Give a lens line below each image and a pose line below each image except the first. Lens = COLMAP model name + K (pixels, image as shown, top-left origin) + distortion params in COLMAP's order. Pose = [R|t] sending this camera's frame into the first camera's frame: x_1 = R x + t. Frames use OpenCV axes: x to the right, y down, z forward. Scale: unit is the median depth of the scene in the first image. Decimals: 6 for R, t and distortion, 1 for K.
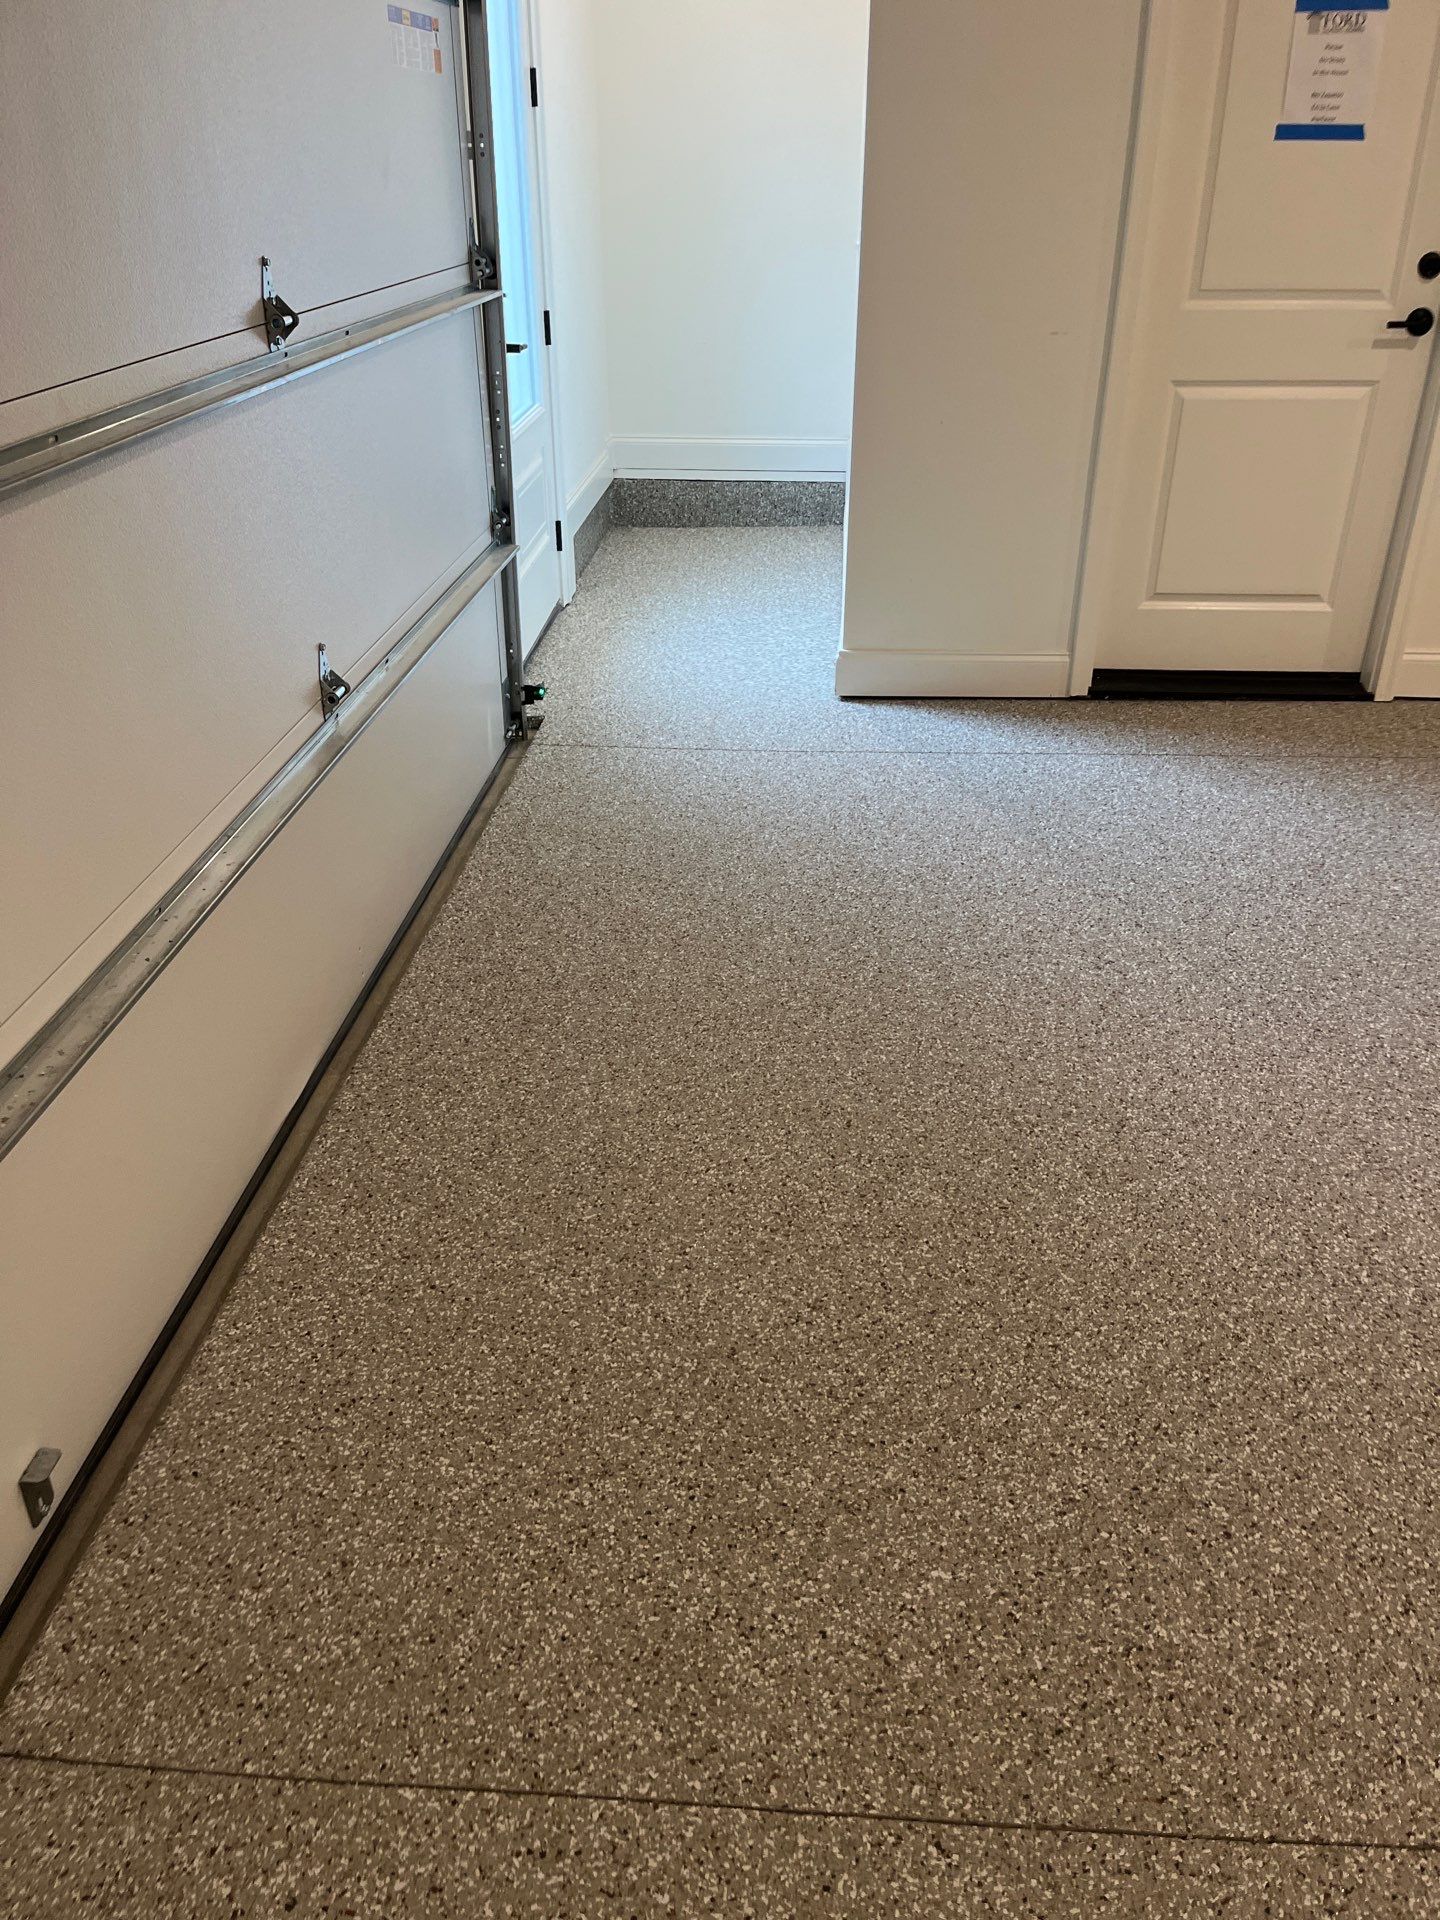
lens RADIAL K [[1465.4, 0, 720.5], [0, 1465.4, 953.1], [0, 0, 1]] dist [0.061824, -0.100326]
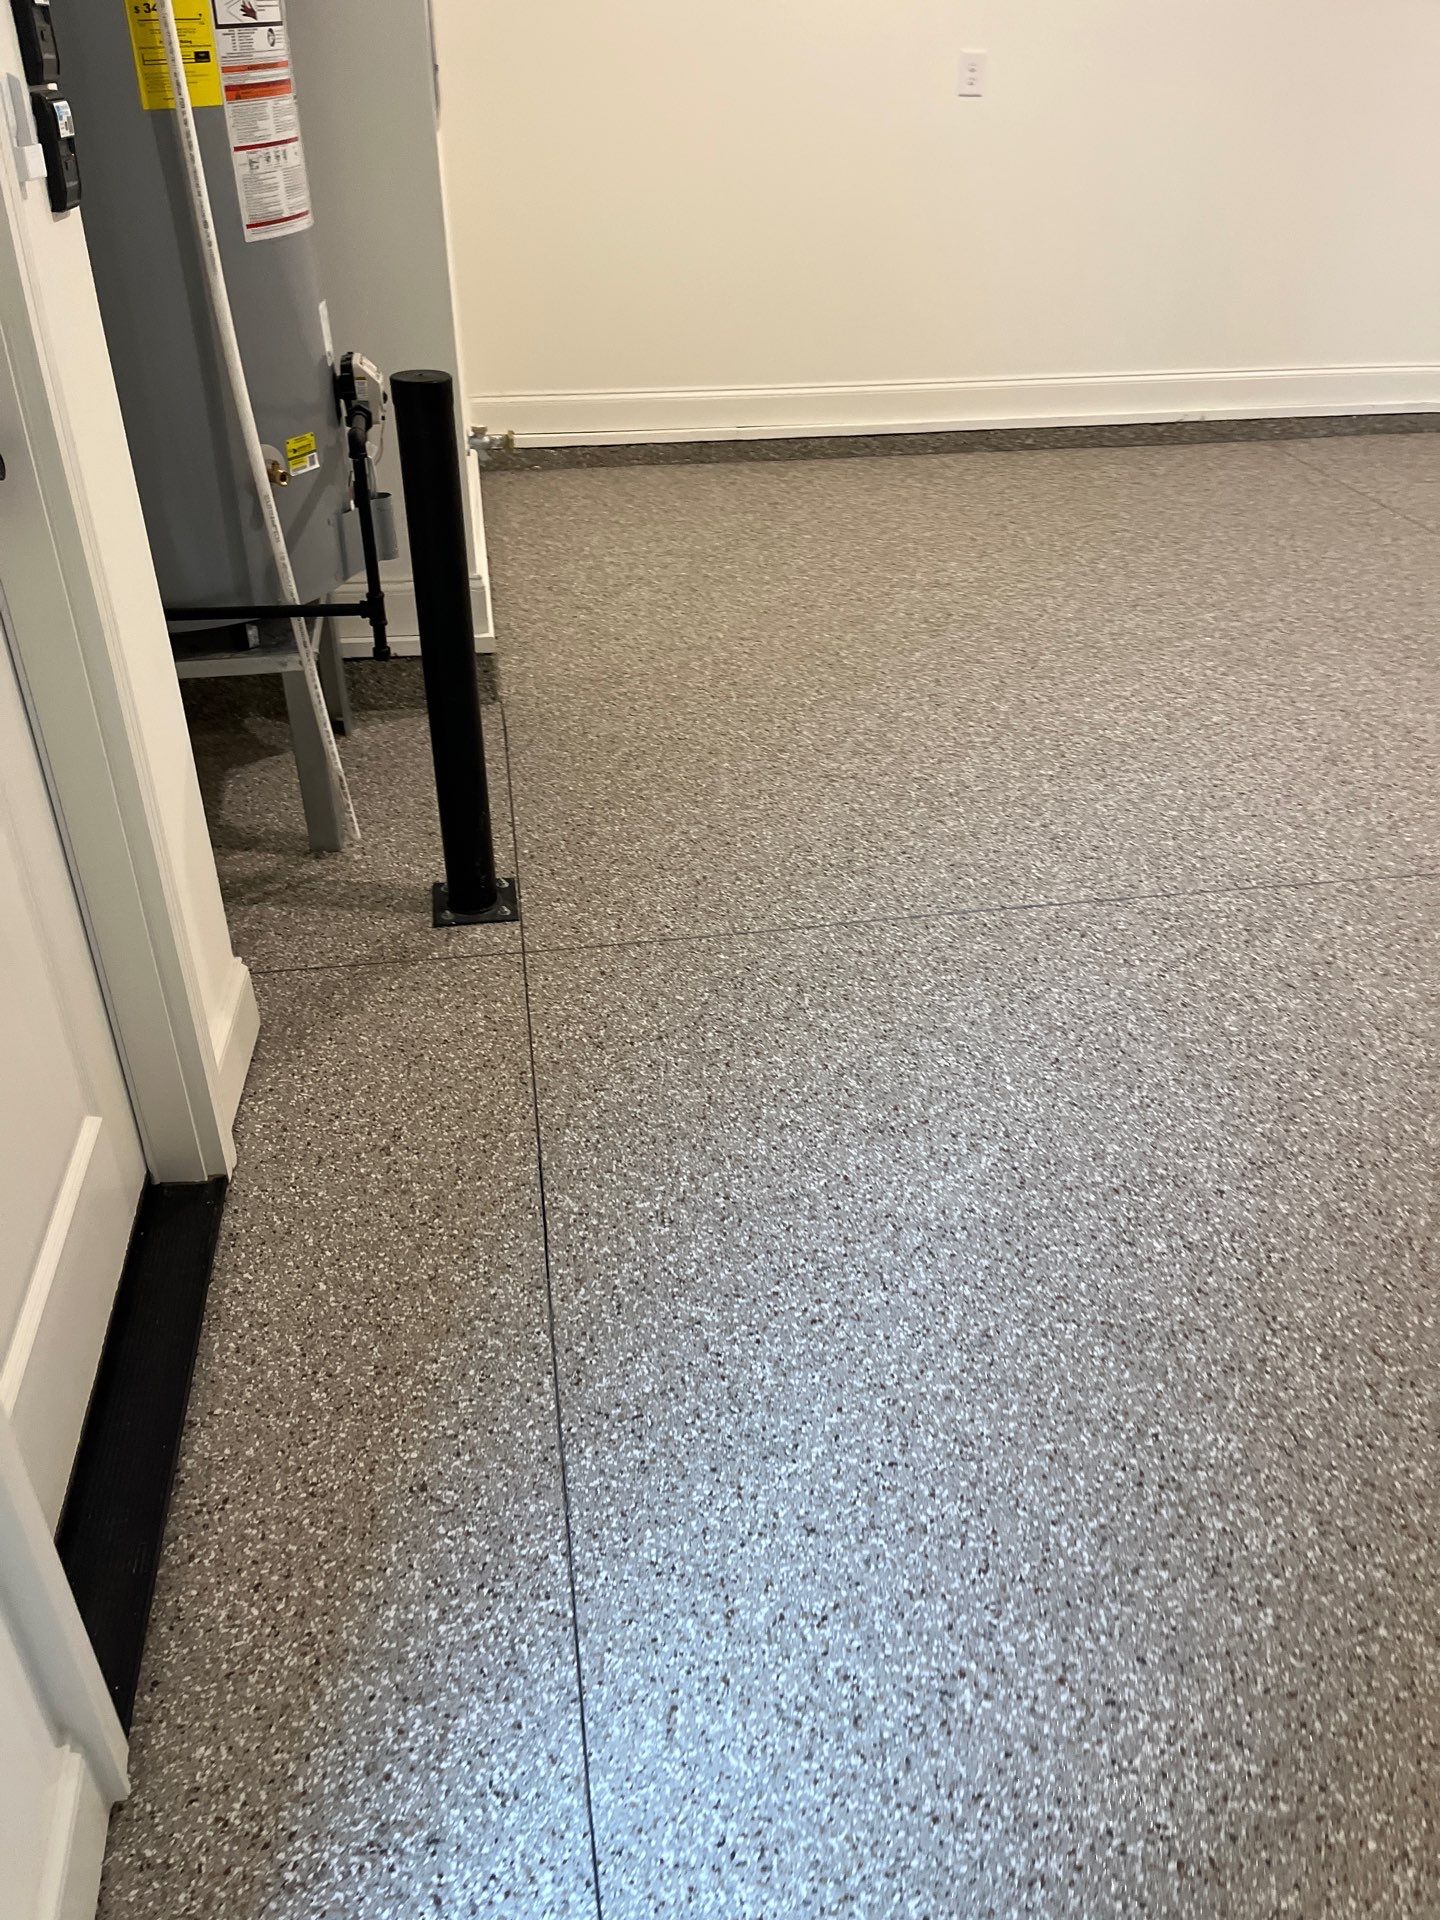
lens RADIAL K [[1485.6, 0, 779.1], [0, 1485.6, 934.2], [0, 0, 1]] dist [0.056673, -0.107244]
pose [[-0.258650, -0.495067, 0.829463, 0.040566], [0.464211, 0.689326, 0.556181, -0.451934], [-0.847117, 0.528902, 0.051521, 0.853627]]
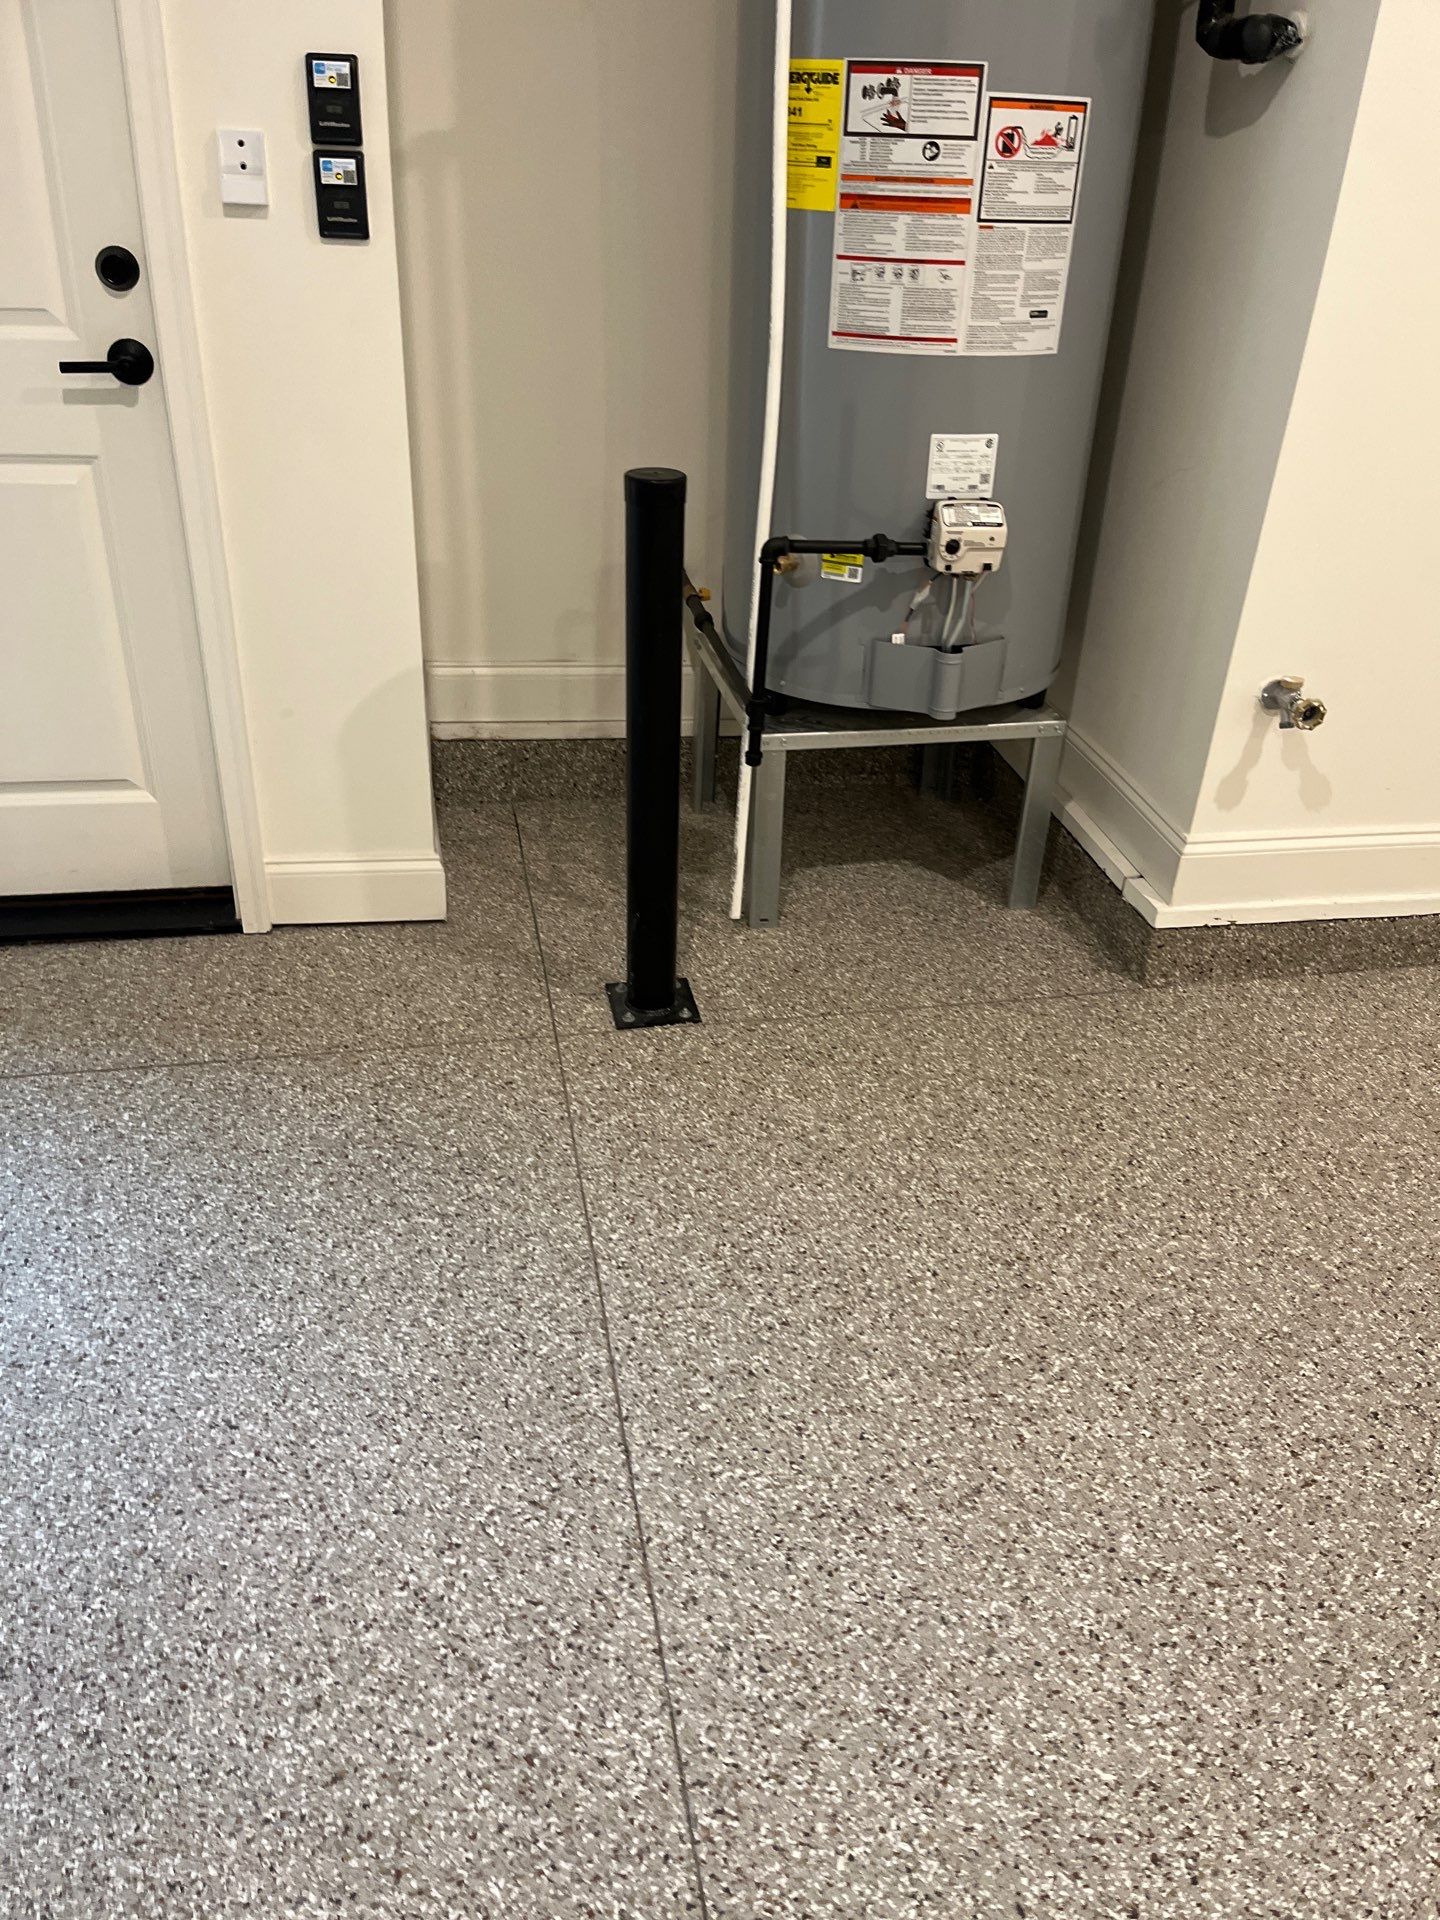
lens RADIAL K [[1465.4, 0, 720.5], [0, 1465.4, 953.1], [0, 0, 1]] dist [0.061824, -0.100326]
pose [[0.960760, -0.086136, 0.263667, 0.519090], [0.081351, 0.996263, 0.029034, -0.179398], [-0.265182, -0.006445, 0.964177, 0.340261]]
